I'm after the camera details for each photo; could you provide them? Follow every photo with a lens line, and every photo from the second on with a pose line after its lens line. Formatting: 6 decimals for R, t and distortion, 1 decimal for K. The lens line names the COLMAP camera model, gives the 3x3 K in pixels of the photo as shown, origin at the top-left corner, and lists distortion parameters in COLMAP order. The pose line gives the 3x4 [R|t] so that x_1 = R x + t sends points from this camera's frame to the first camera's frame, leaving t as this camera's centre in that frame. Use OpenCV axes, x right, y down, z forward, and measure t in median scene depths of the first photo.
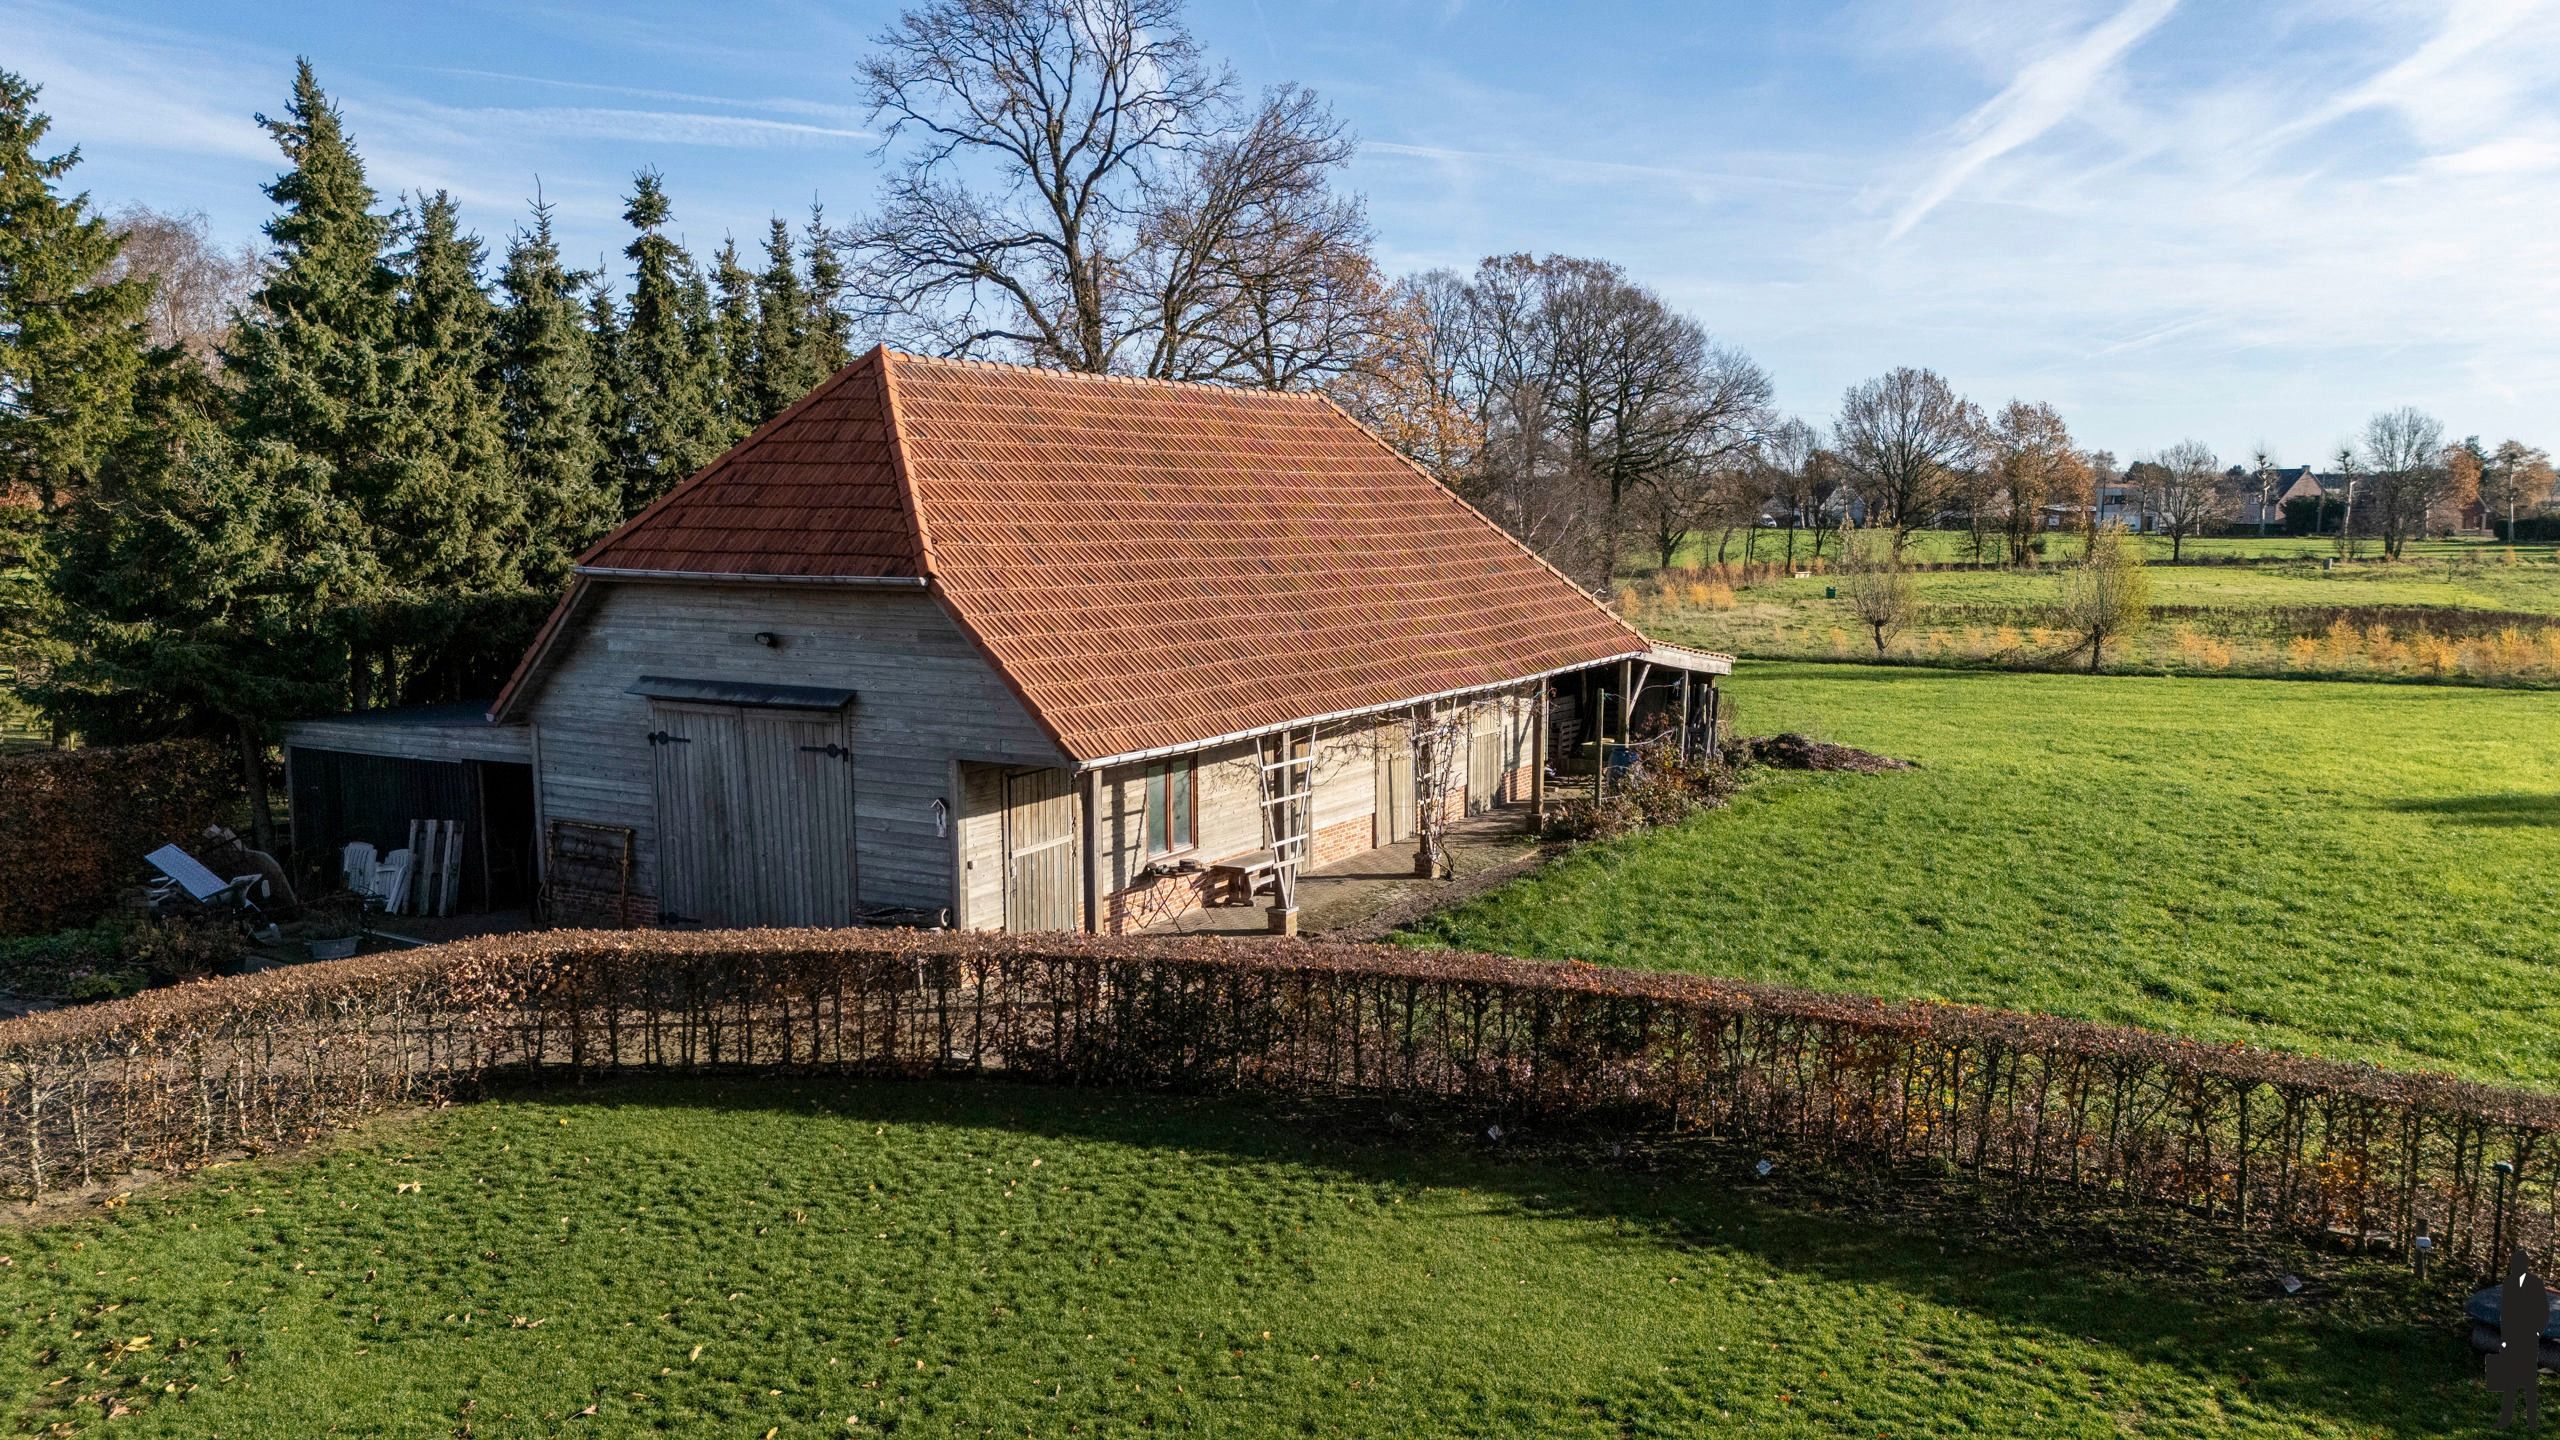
lens RADIAL K [[1846.3, 0, 1287.5], [0, 1846.3, 726.1], [0, 0, 1]] dist [0.116939, -0.076843]
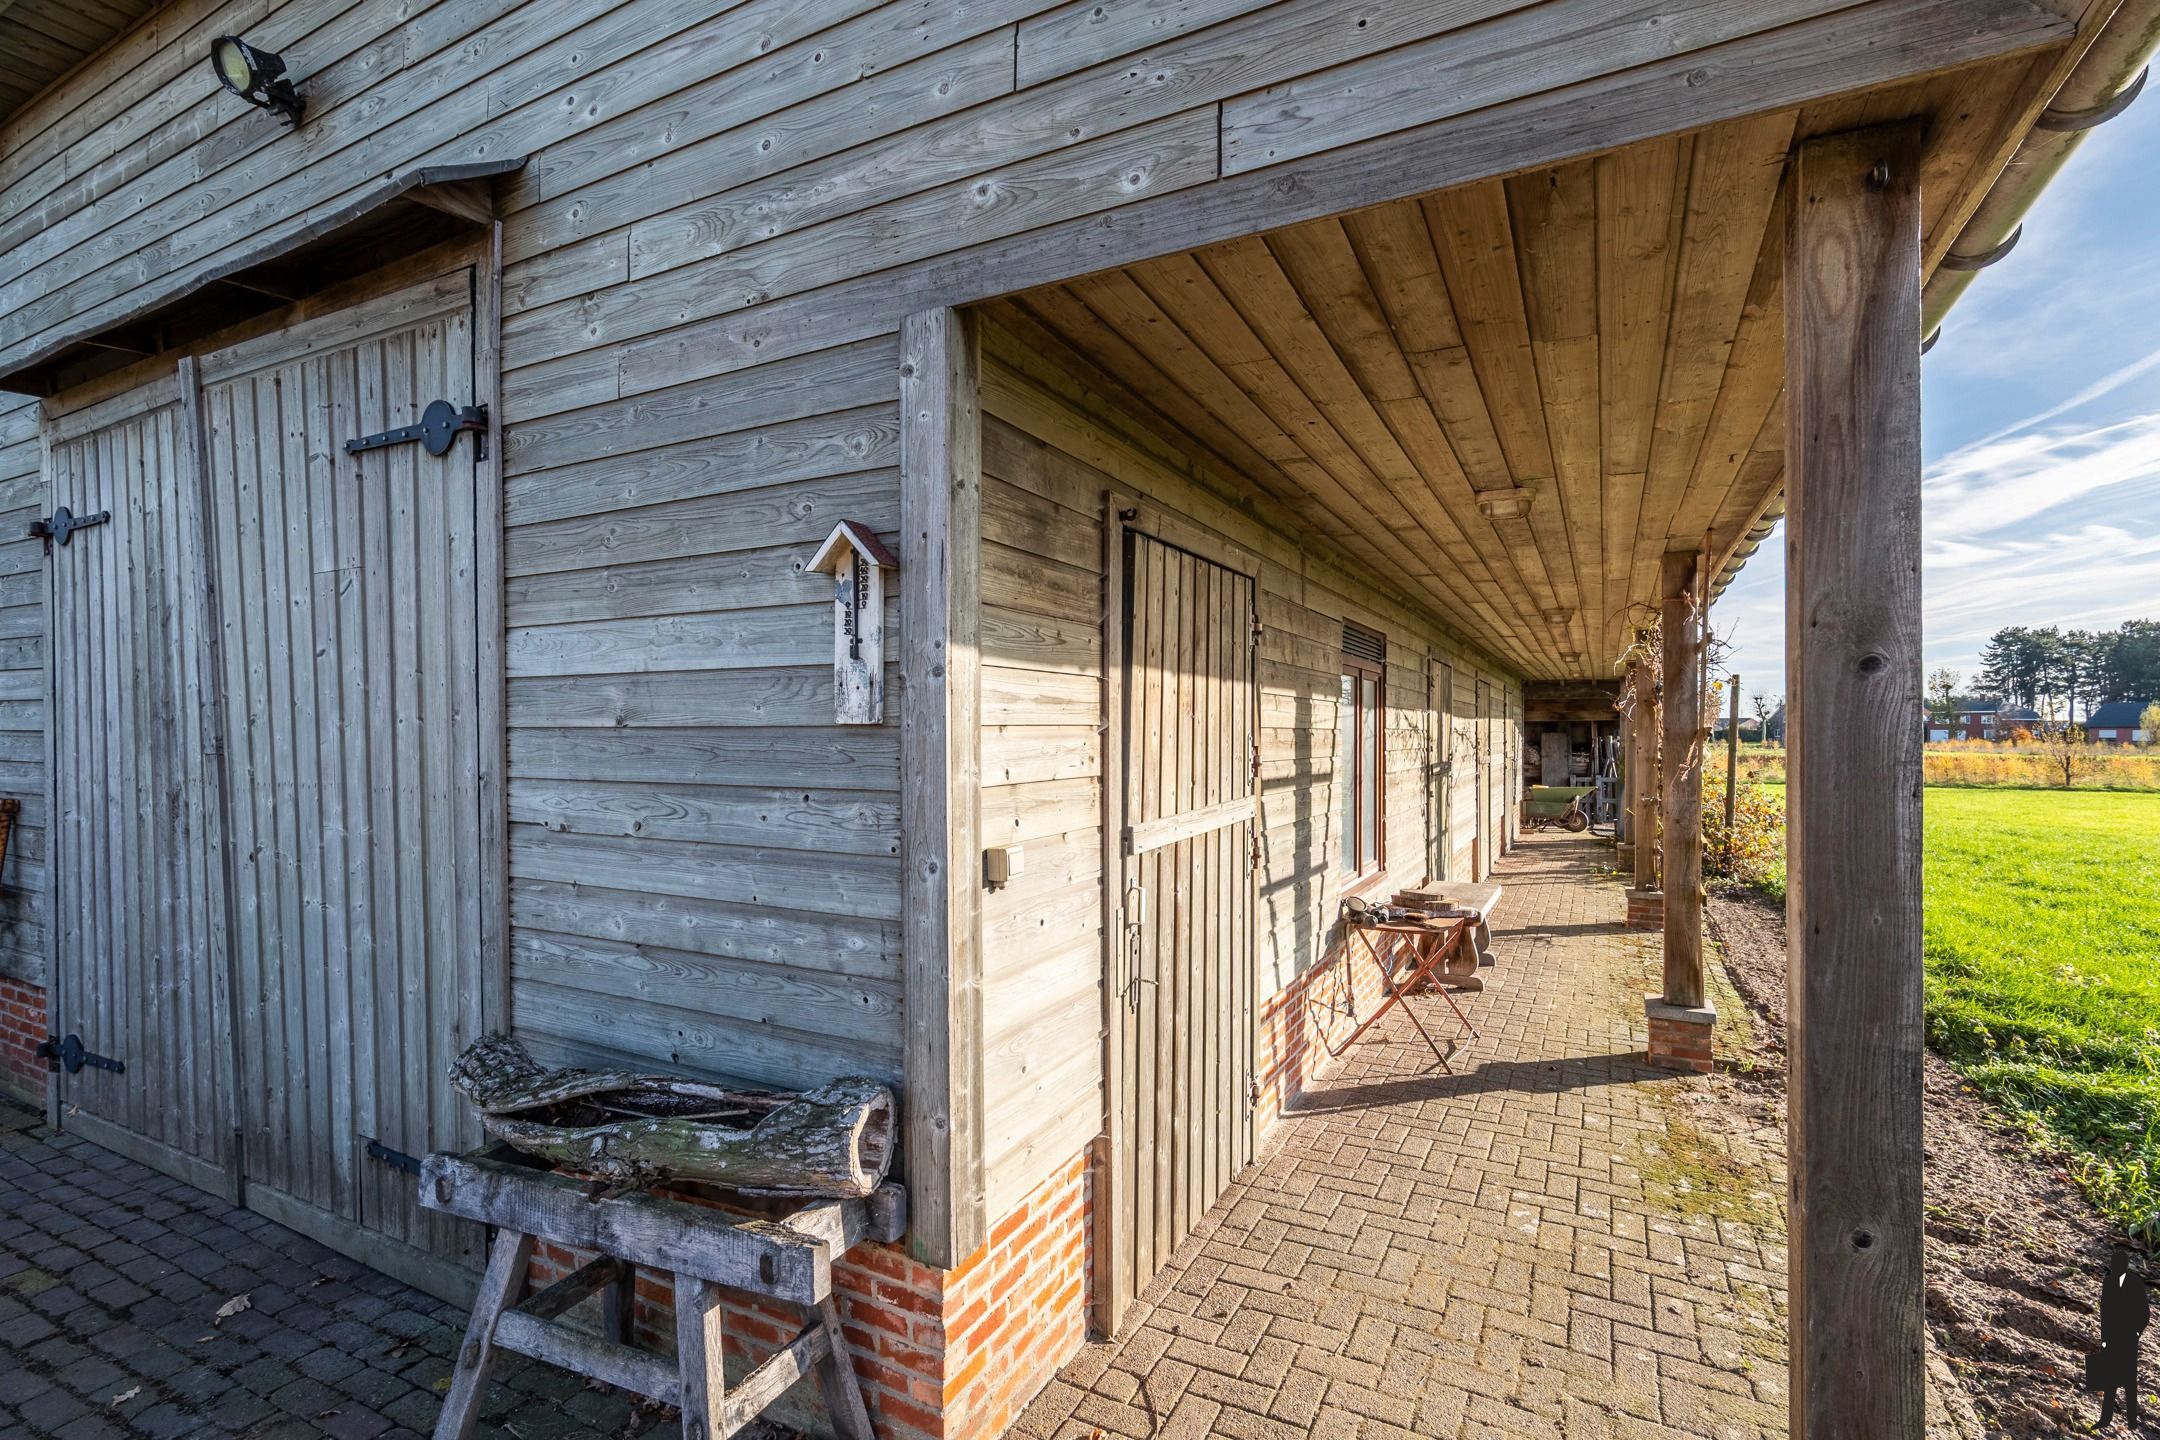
lens RADIAL K [[992.0, 0, 1076.6], [0, 992.0, 718.9], [0, 0, 1]] dist [-0.011279, 0.001709]
pose [[0.998675, 0.006914, 0.050989, -0.163829], [-0.000003, 0.990942, -0.134294, 0.071493], [-0.051456, 0.134116, 0.989629, 0.868448]]
